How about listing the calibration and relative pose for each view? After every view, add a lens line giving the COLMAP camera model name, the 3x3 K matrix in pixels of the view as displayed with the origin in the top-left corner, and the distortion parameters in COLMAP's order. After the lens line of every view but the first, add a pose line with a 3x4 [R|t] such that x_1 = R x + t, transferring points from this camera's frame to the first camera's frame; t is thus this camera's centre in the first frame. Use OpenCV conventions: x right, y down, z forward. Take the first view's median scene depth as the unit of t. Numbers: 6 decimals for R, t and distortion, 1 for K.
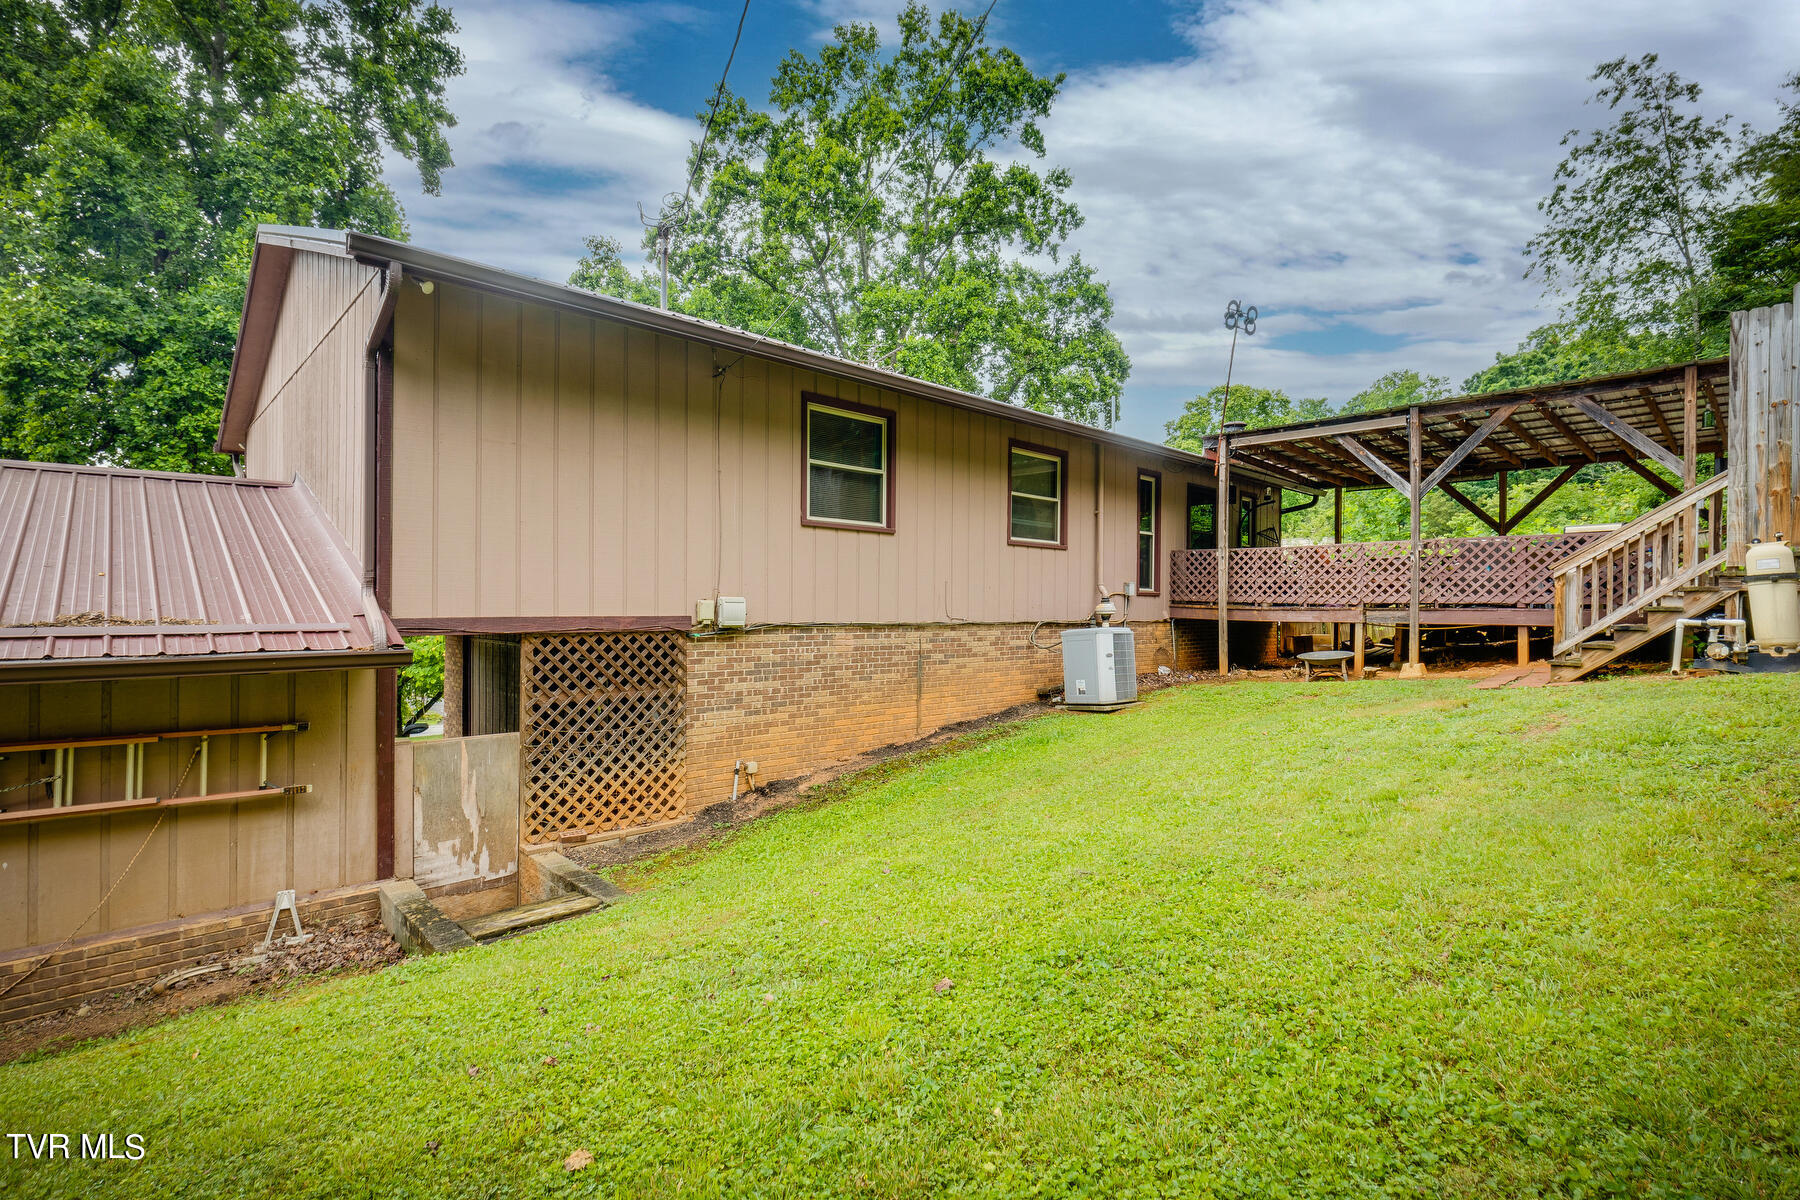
lens RADIAL K [[831.5, 0, 913.0], [0, 831.5, 605.9], [0, 0, 1]] dist [-0.001989, 0.000159]
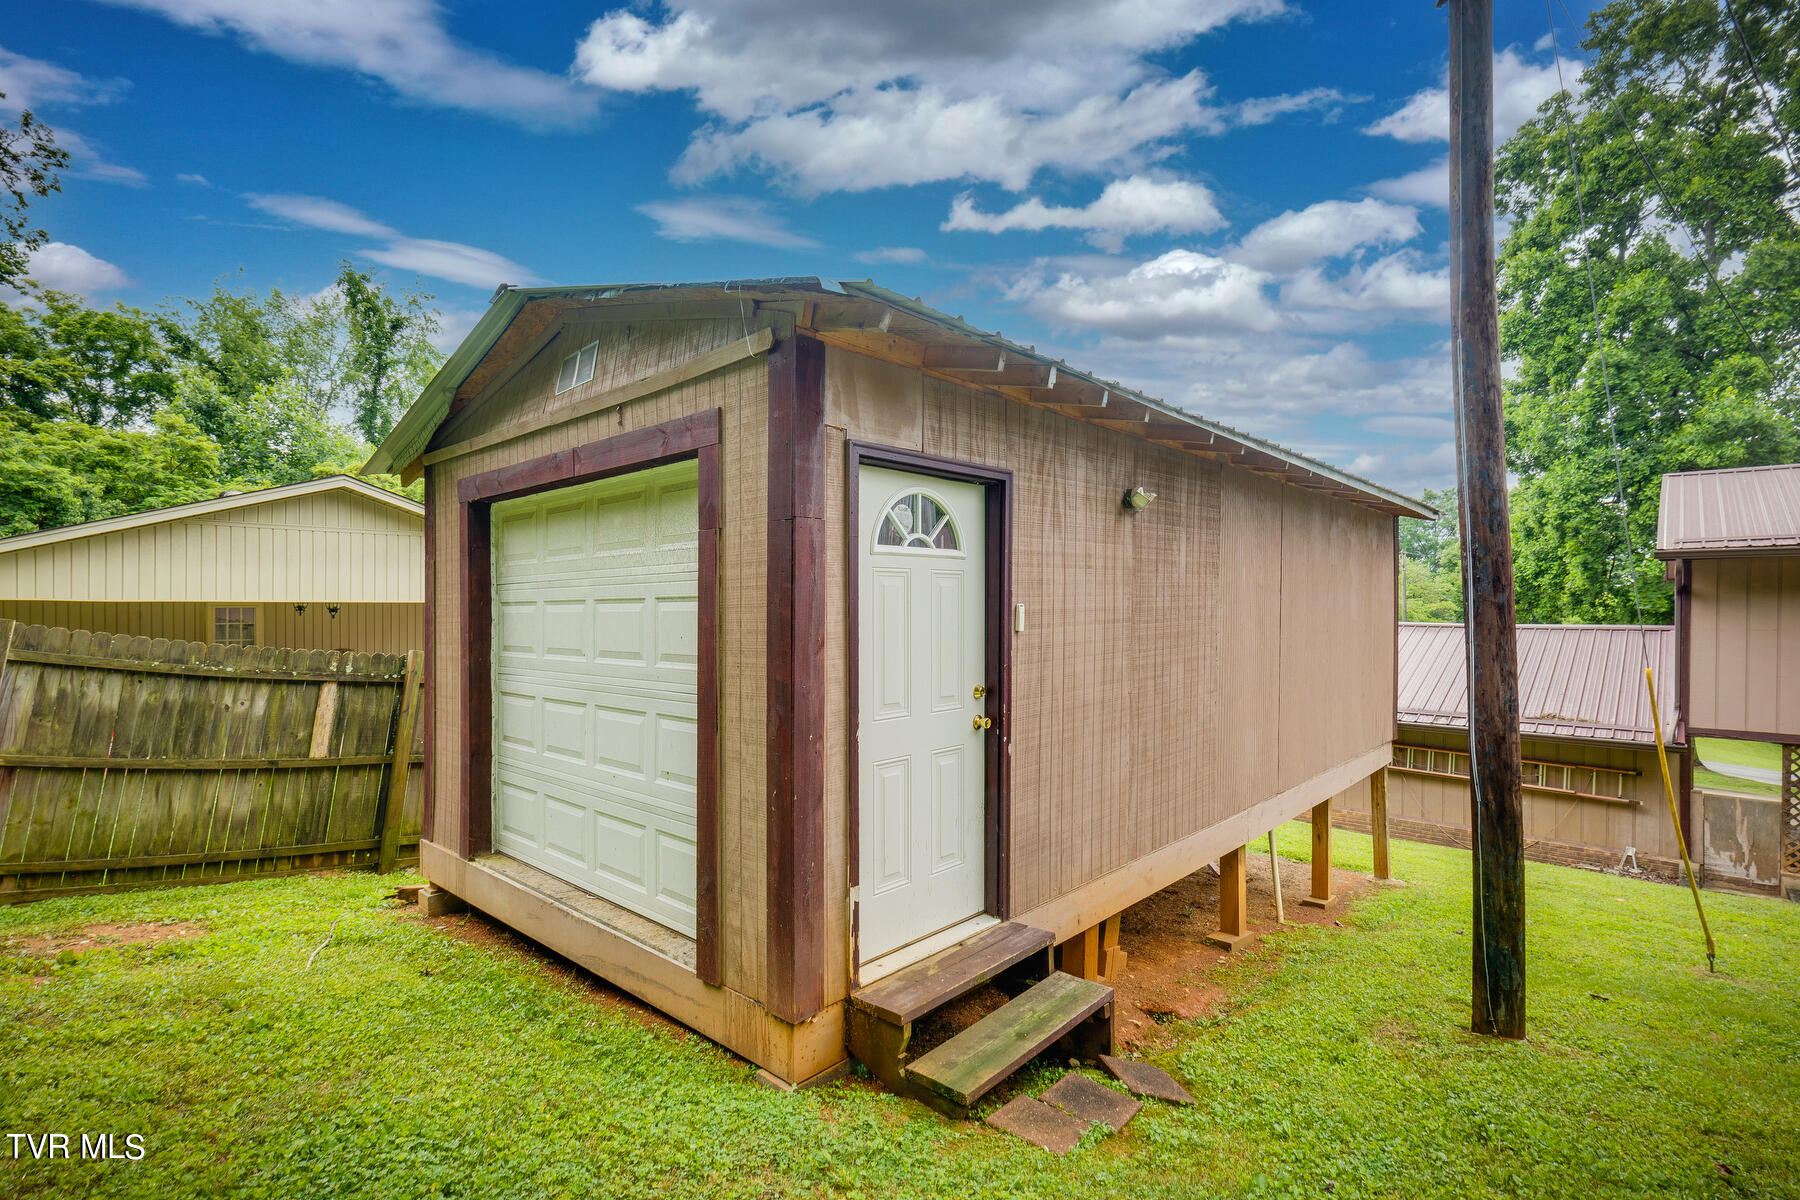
lens RADIAL K [[831.5, 0, 912.4], [0, 831.5, 603.7], [0, 0, 1]] dist [-0.001989, 0.000159]
pose [[0.049738, 0.000197, -0.998762, 1.310859], [0.000806, 1.000000, 0.000238, -0.295424], [0.998762, -0.000817, 0.049738, -0.980989]]
